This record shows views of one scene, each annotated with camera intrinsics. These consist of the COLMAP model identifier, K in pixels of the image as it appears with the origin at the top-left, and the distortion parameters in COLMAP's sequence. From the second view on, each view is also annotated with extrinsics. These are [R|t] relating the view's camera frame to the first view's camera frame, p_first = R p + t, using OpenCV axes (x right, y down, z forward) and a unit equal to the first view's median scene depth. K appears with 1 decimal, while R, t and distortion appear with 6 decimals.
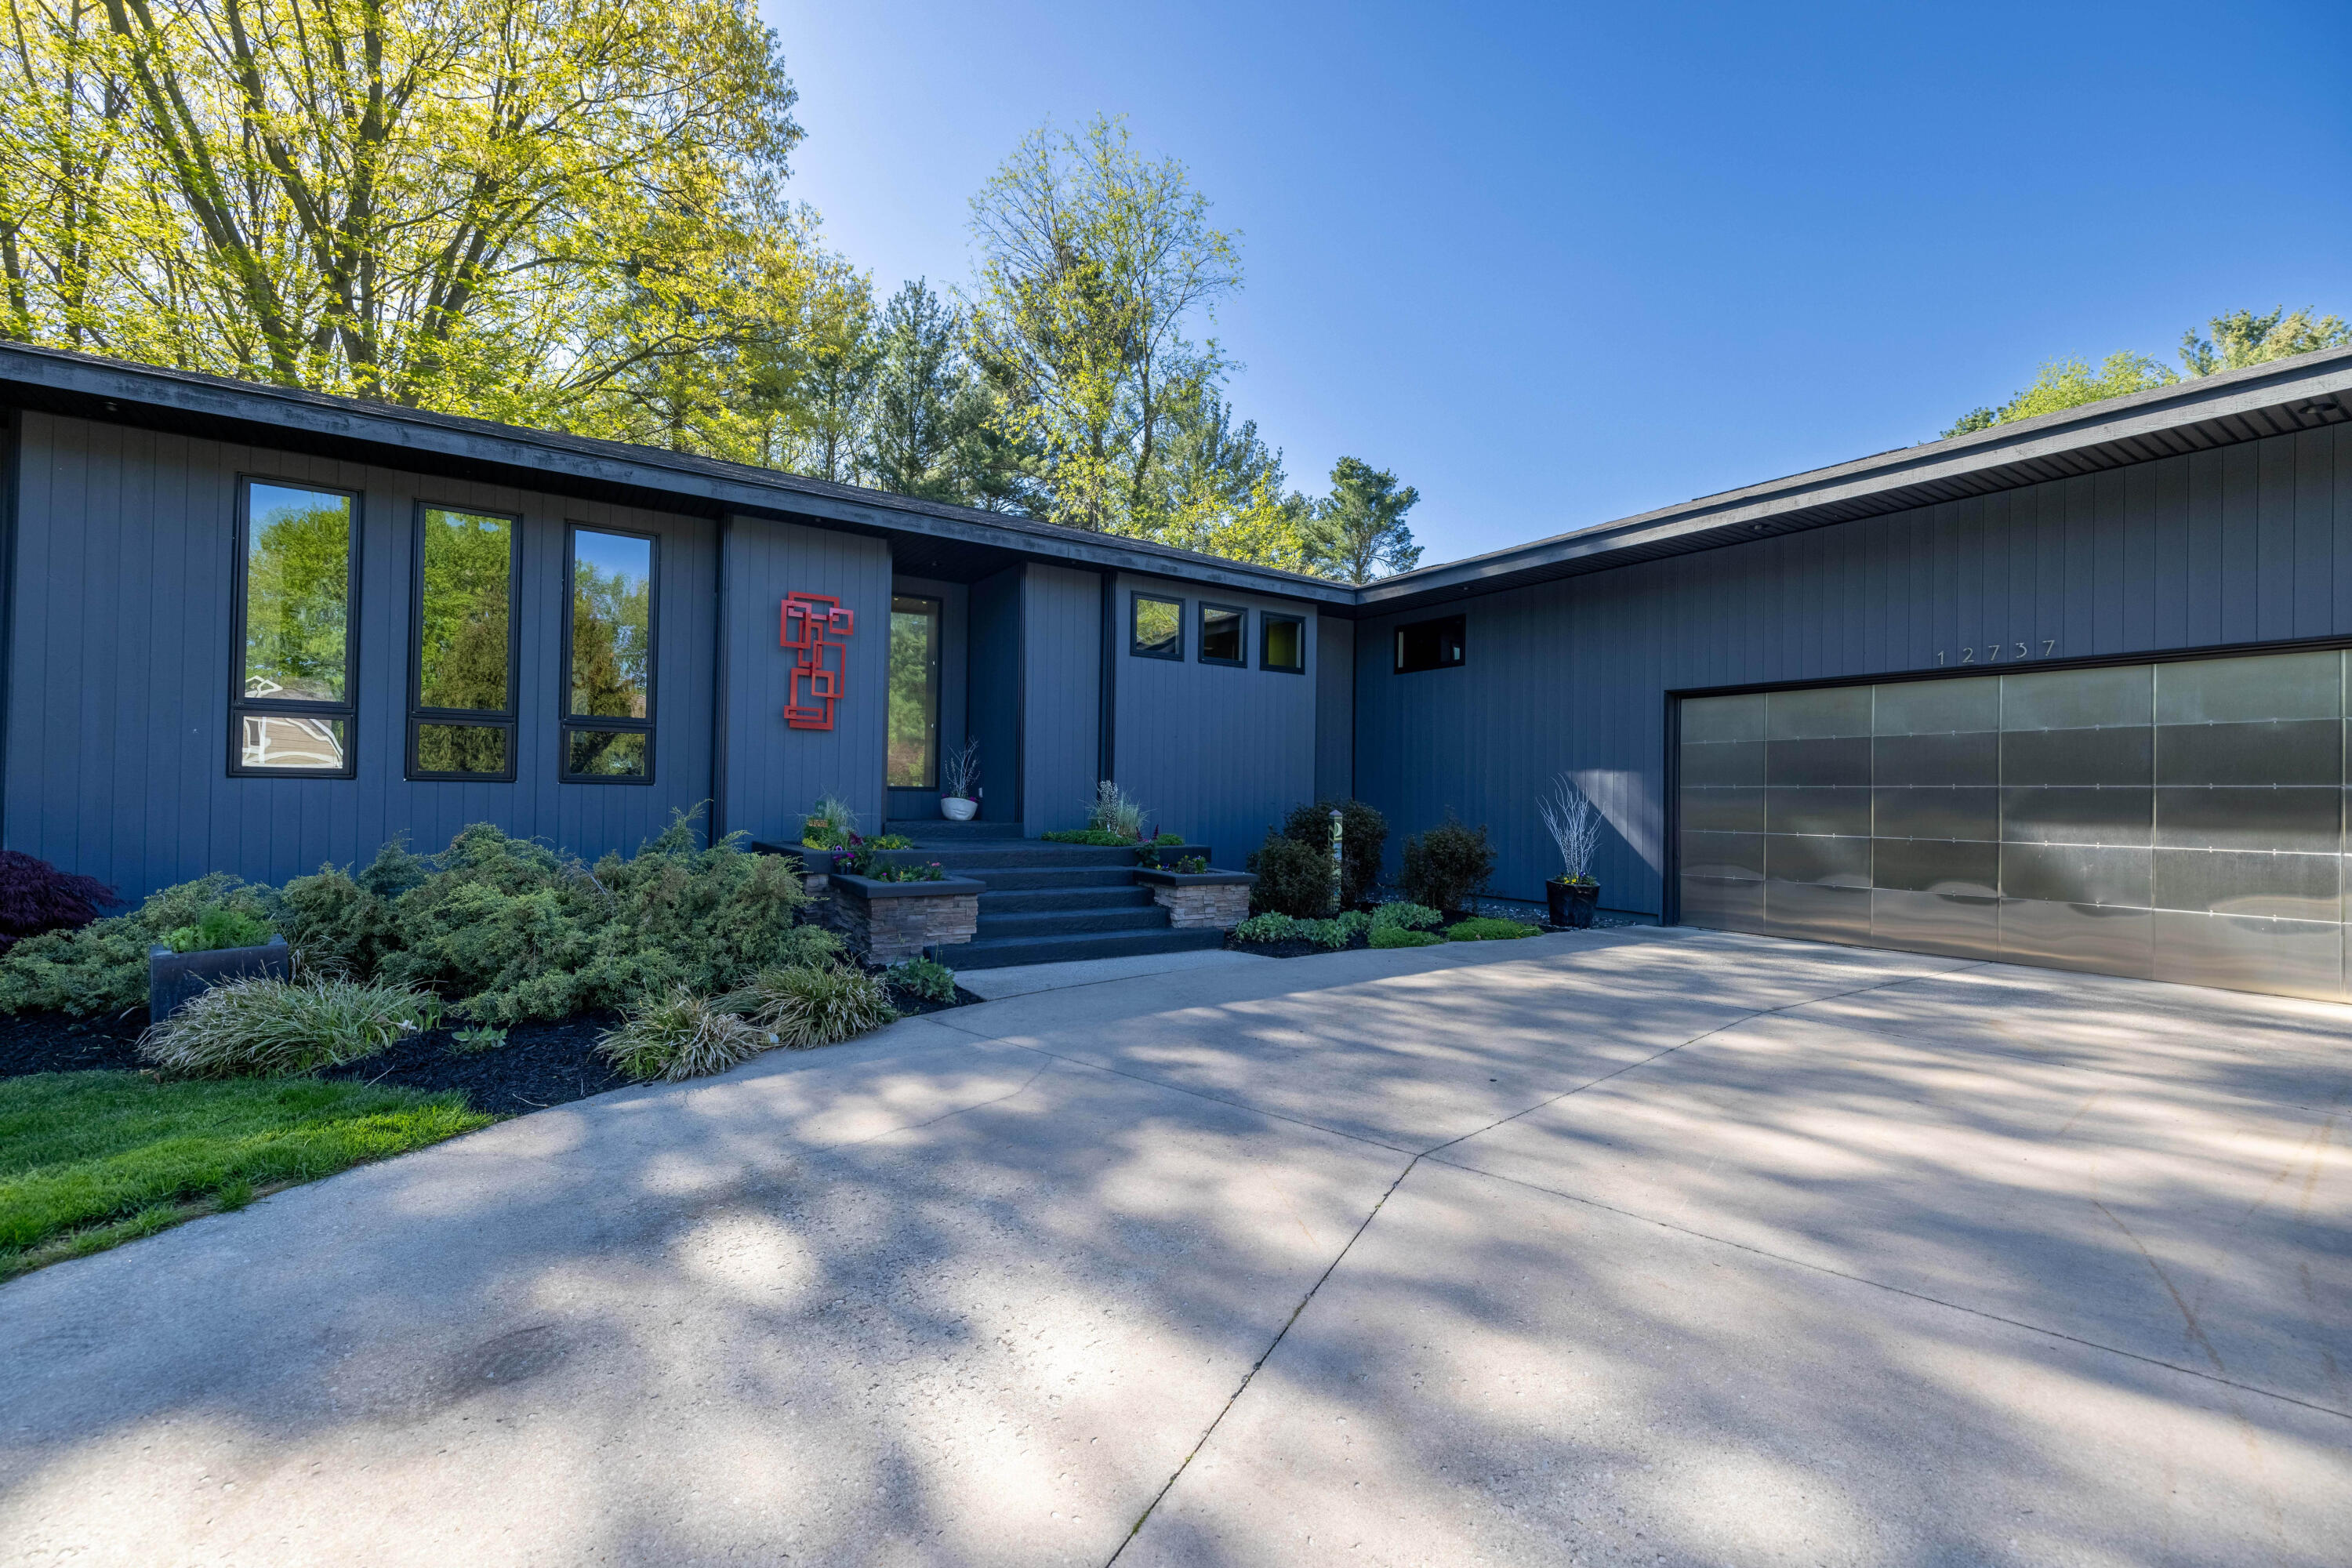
lens RADIAL K [[980.8, 0, 1176.0], [0, 980.8, 784.0], [0, 0, 1]] dist [0.000449, 0.000156]
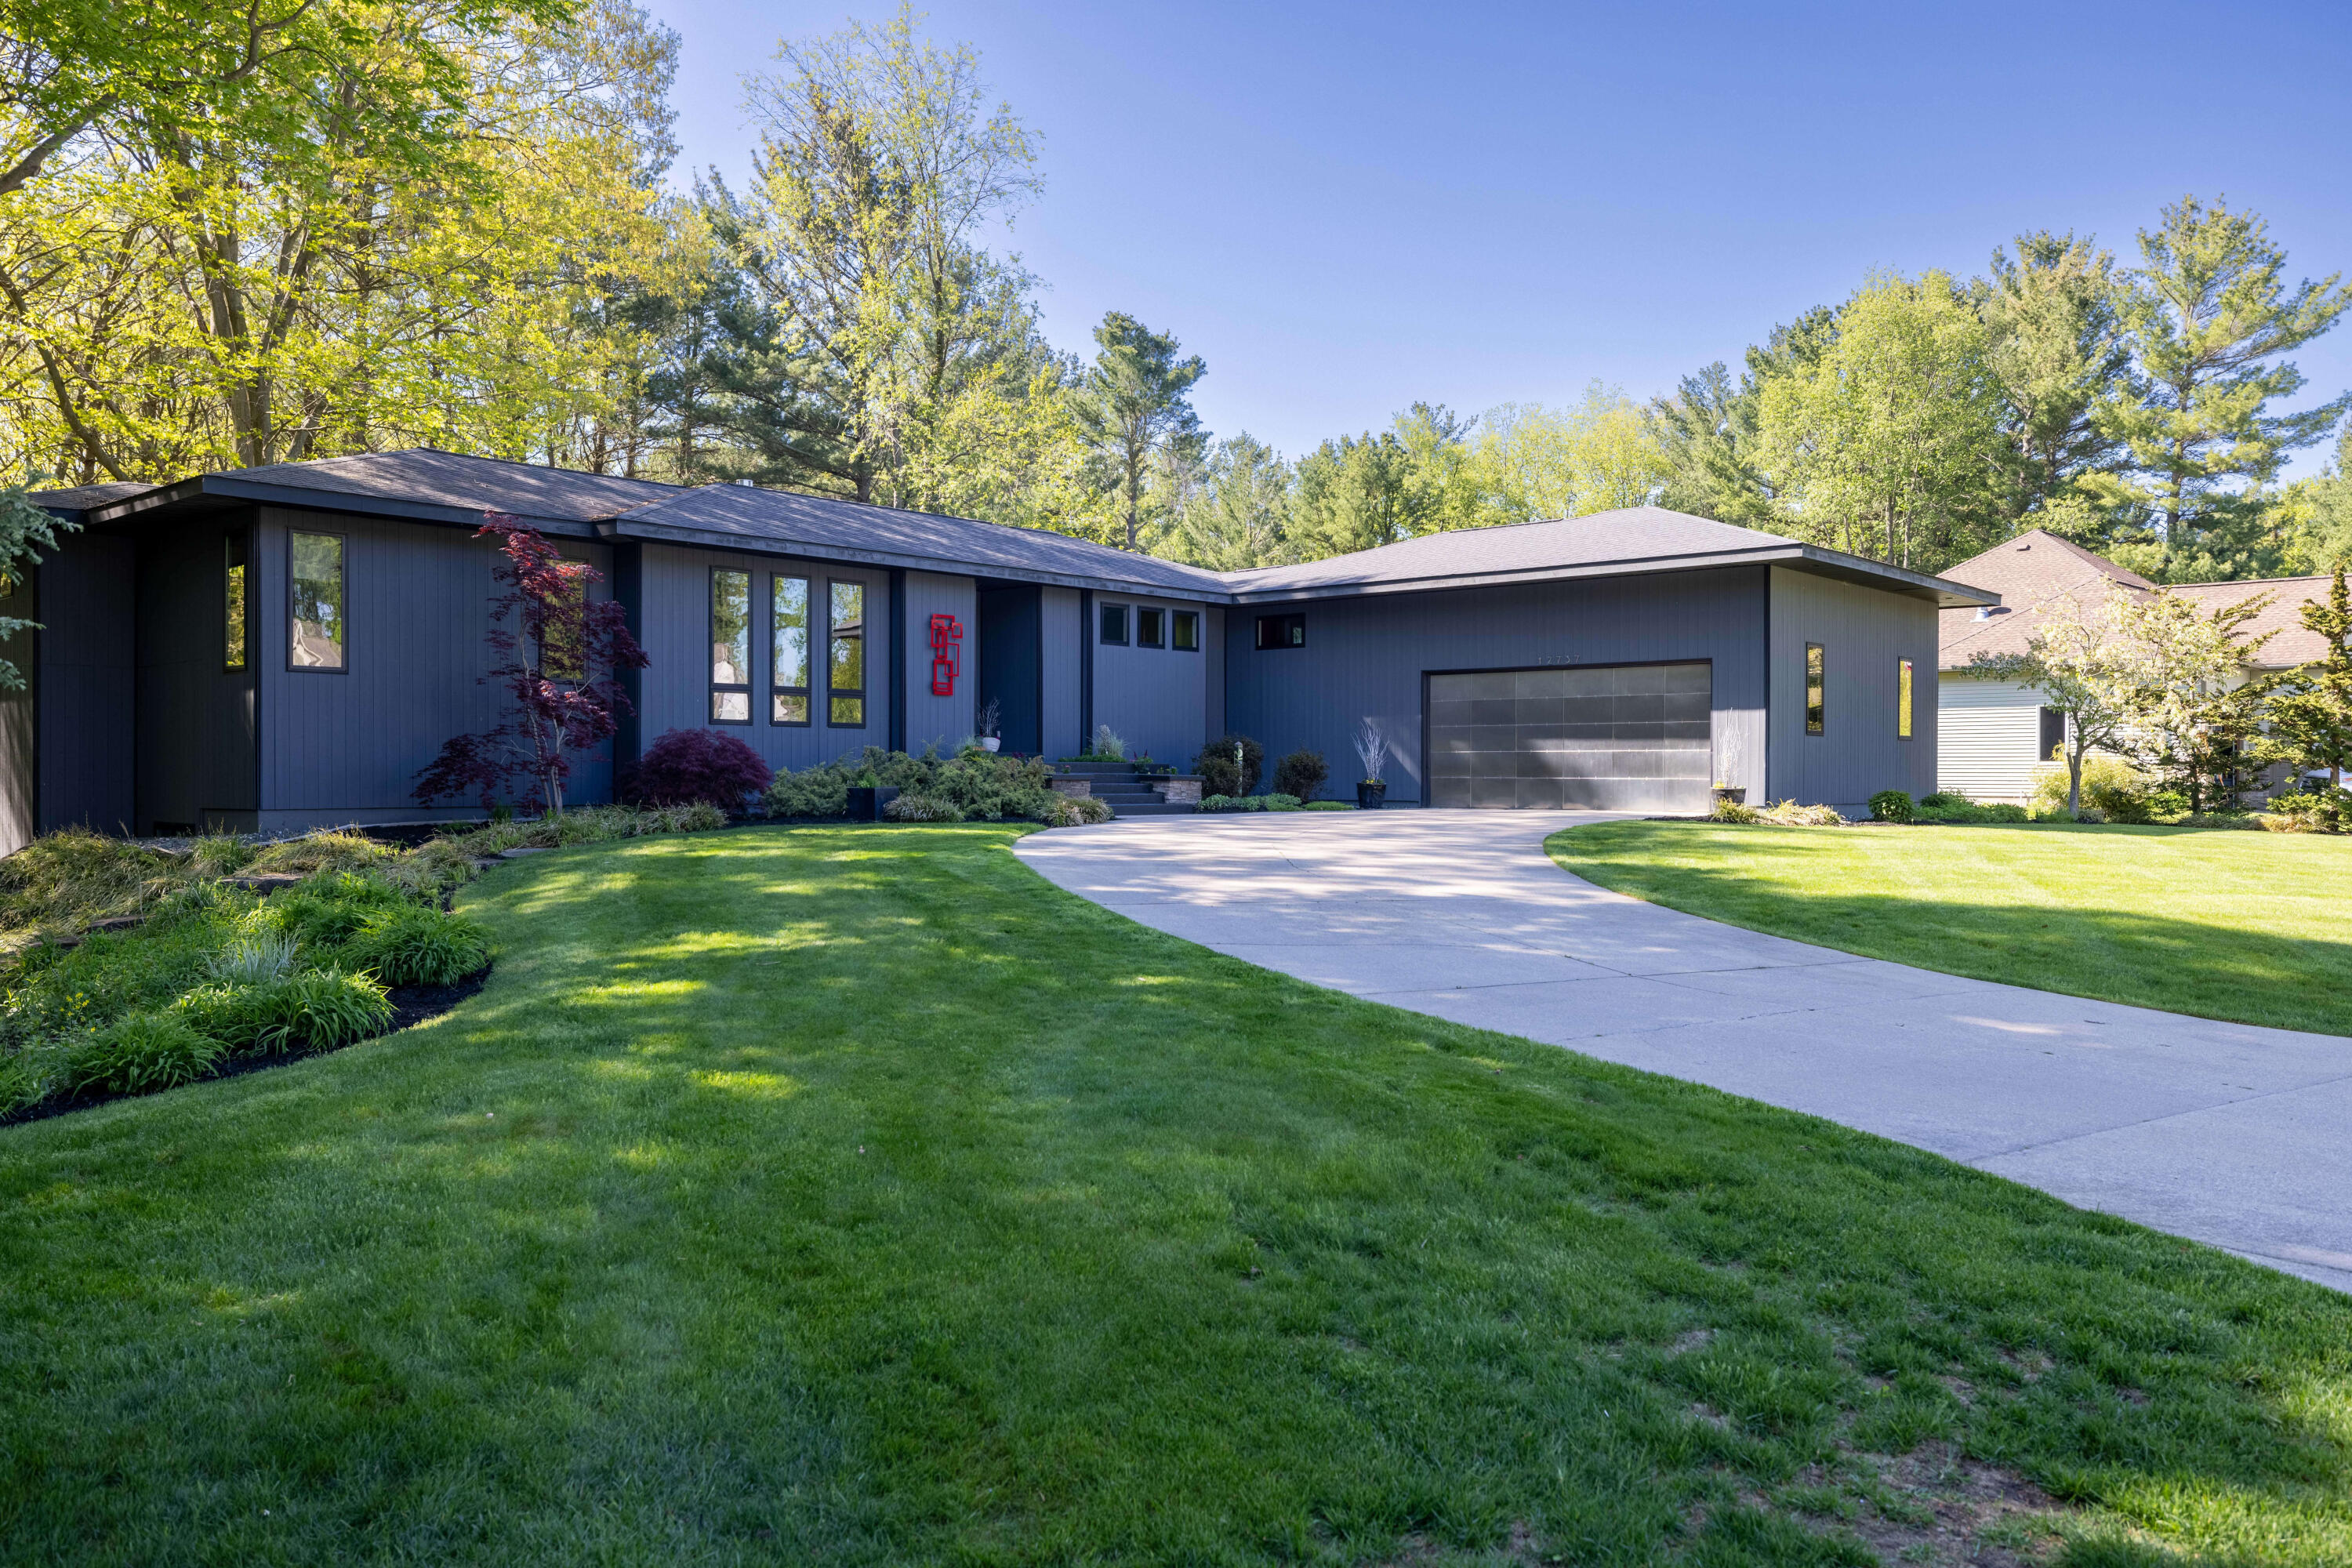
lens RADIAL K [[1739.9, 0, 1176.0], [0, 1739.9, 784.0], [0, 0, 1]] dist [-0.003151, -0.002822]
pose [[0.968008, -0.014128, 0.250520, -0.694349], [0.008006, 0.999644, 0.025441, 0.022524], [-0.250790, -0.022622, 0.967777, -1.875713]]
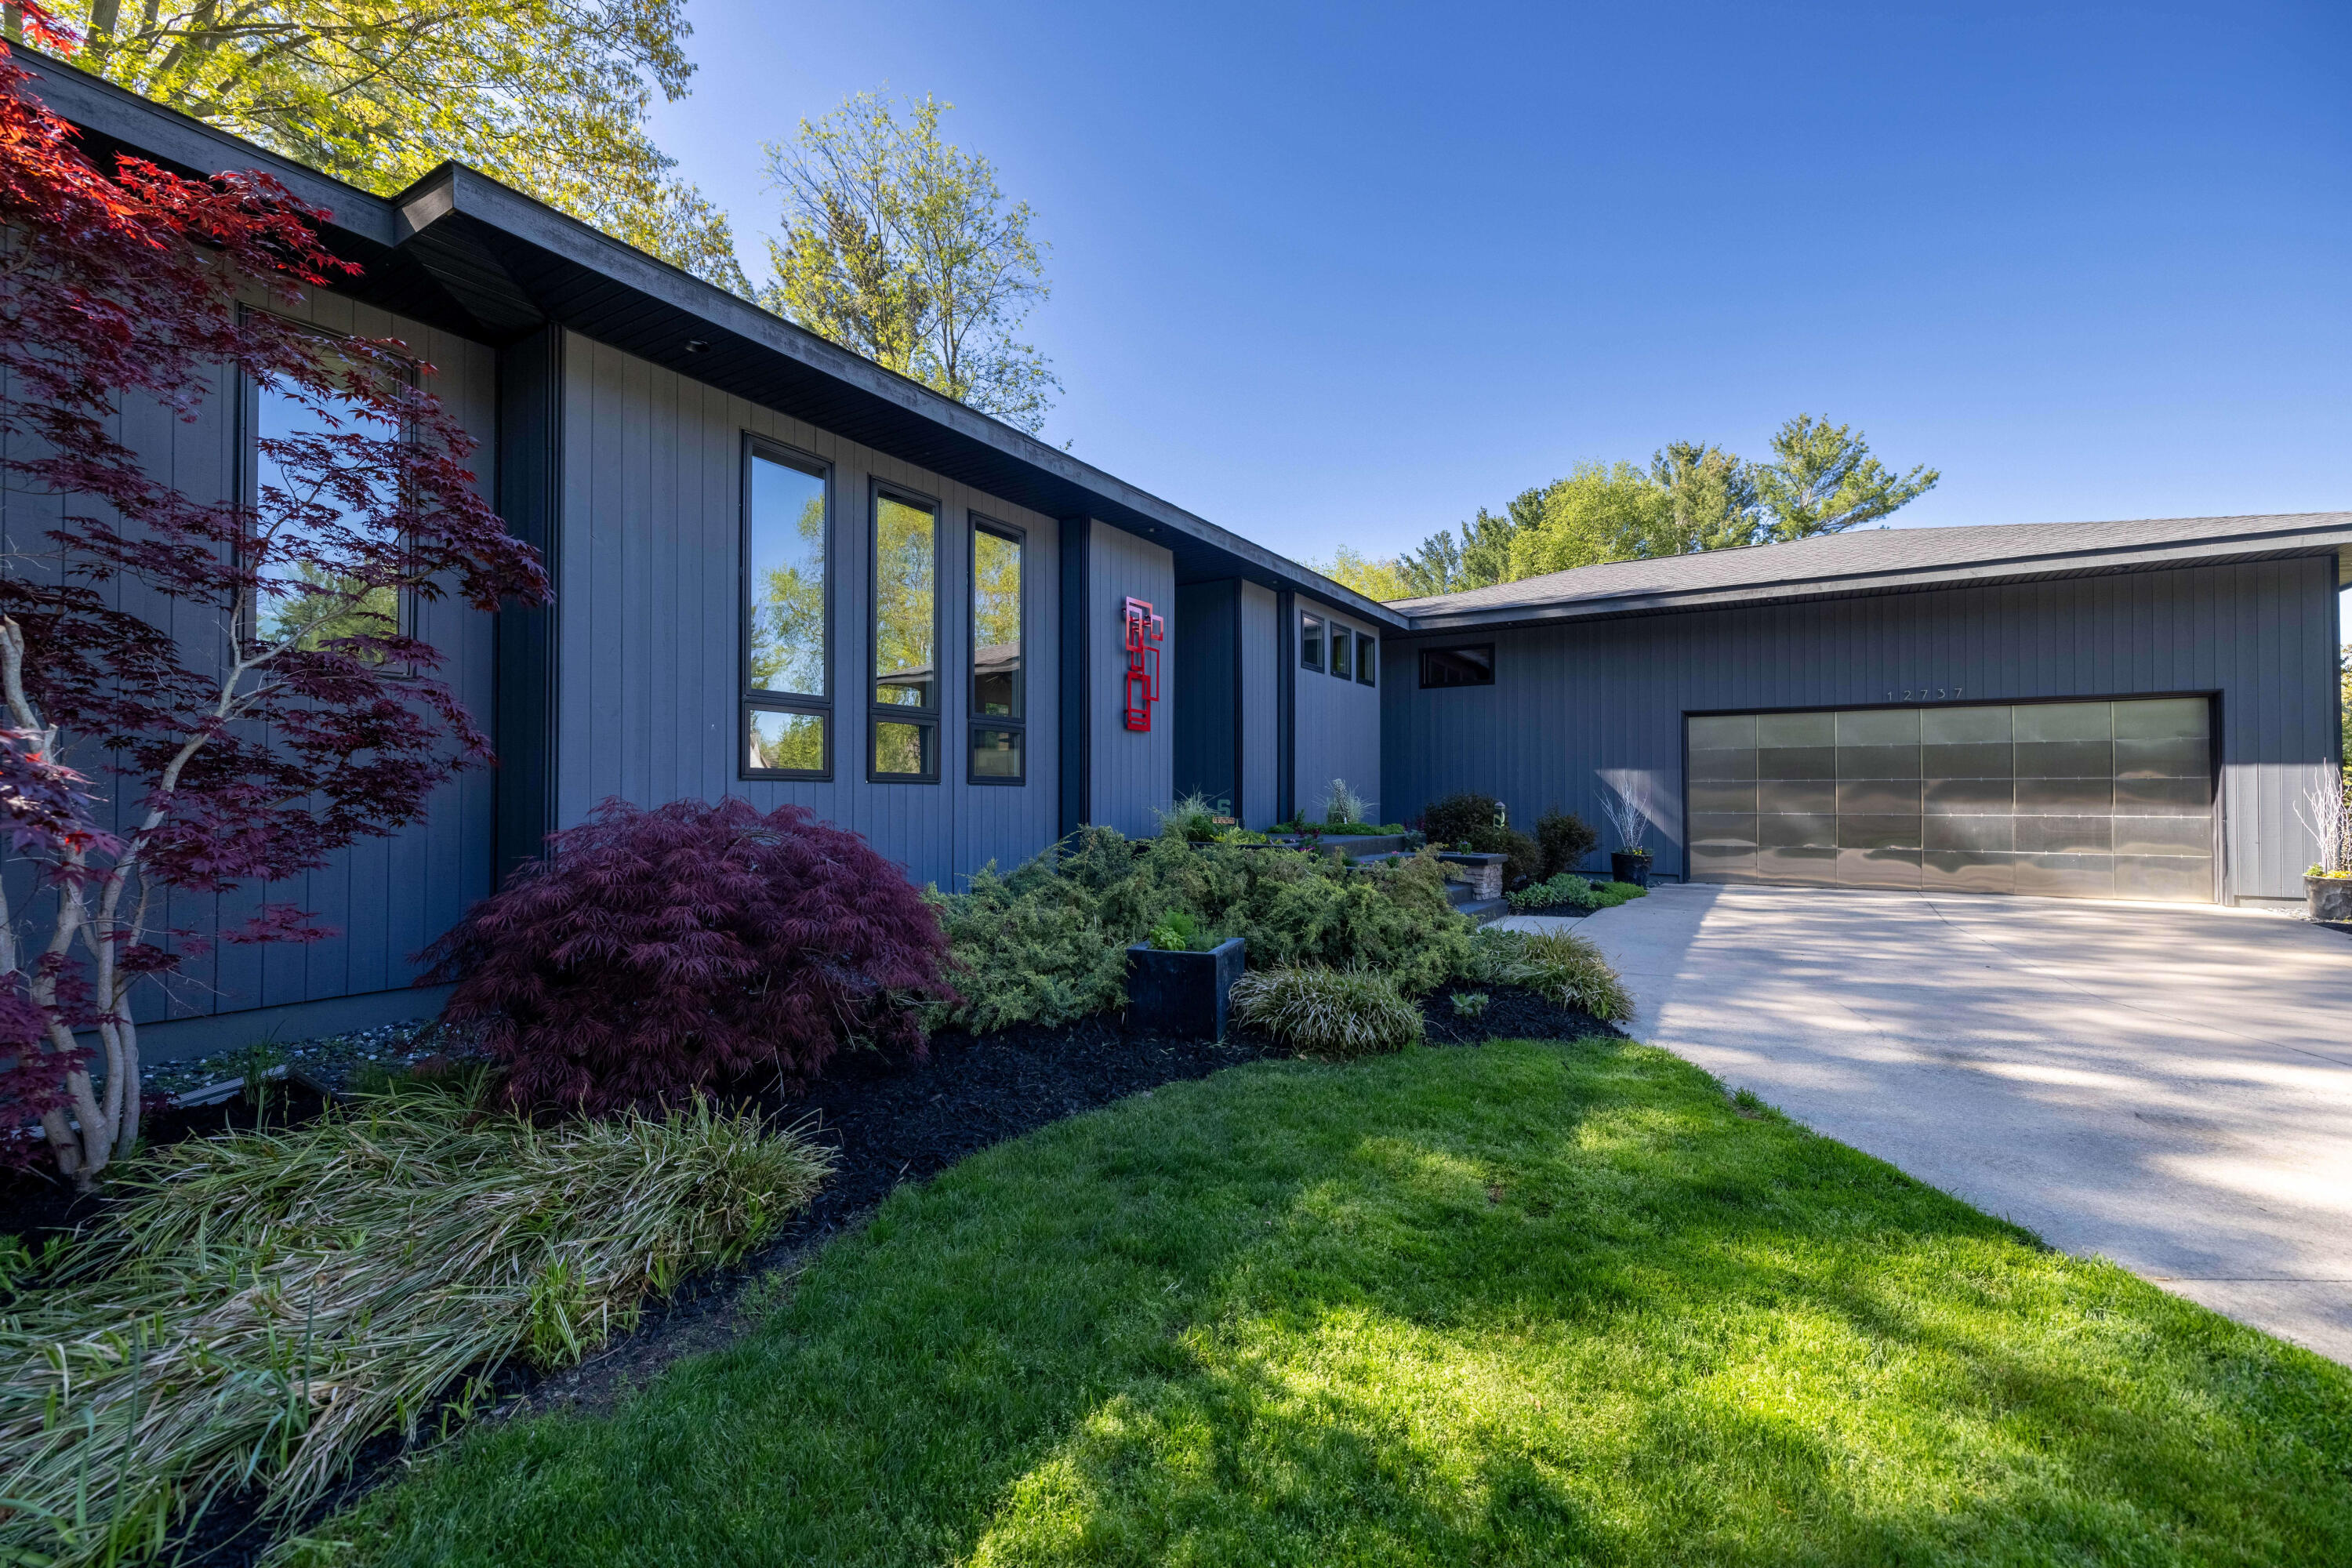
lens RADIAL K [[980.8, 0, 1176.0], [0, 980.8, 784.0], [0, 0, 1]] dist [0.000449, 0.000156]
pose [[0.912131, -0.007843, 0.409824, -0.718323], [0.005876, 0.999964, 0.006058, -0.004887], [-0.409857, -0.003118, 0.912145, 0.036894]]
